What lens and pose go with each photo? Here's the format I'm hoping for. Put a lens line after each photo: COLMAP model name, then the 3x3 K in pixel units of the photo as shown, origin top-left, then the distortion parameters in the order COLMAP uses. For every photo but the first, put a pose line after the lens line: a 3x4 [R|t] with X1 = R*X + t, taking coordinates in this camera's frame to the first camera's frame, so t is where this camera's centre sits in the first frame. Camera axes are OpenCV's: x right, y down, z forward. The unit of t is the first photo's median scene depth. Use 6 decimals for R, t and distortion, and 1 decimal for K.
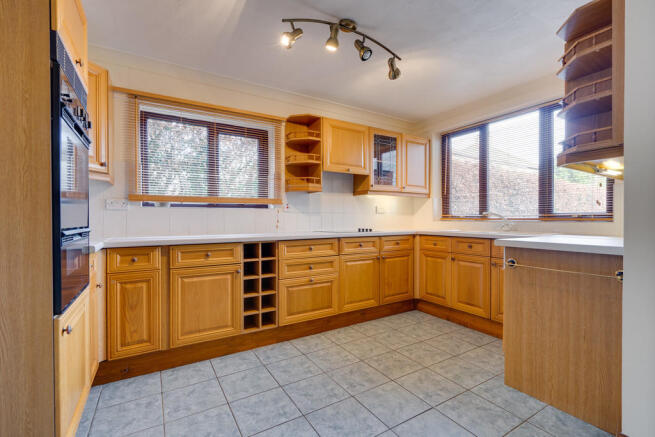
lens RADIAL K [[294.6, 0, 326.6], [0, 294.6, 219.6], [0, 0, 1]] dist [-0.002601, 0.000979]
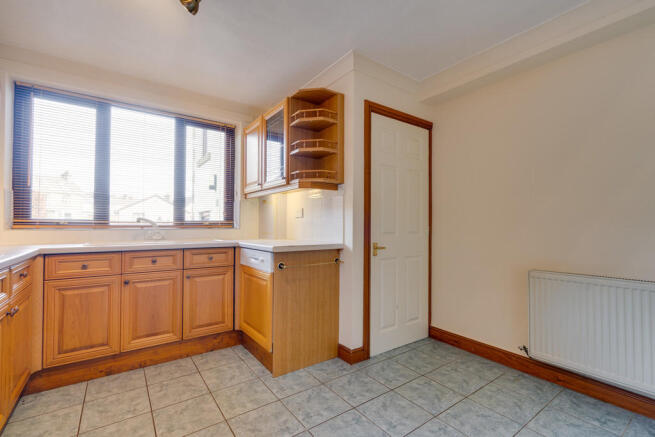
lens RADIAL K [[294.6, 0, 327.7], [0, 294.6, 219.5], [0, 0, 1]] dist [-0.002601, 0.000979]
pose [[-0.082869, 0.018218, 0.996394, -0.353731], [0.000328, 0.999833, -0.018254, -0.007010], [-0.996560, -0.001186, -0.082862, 0.613575]]
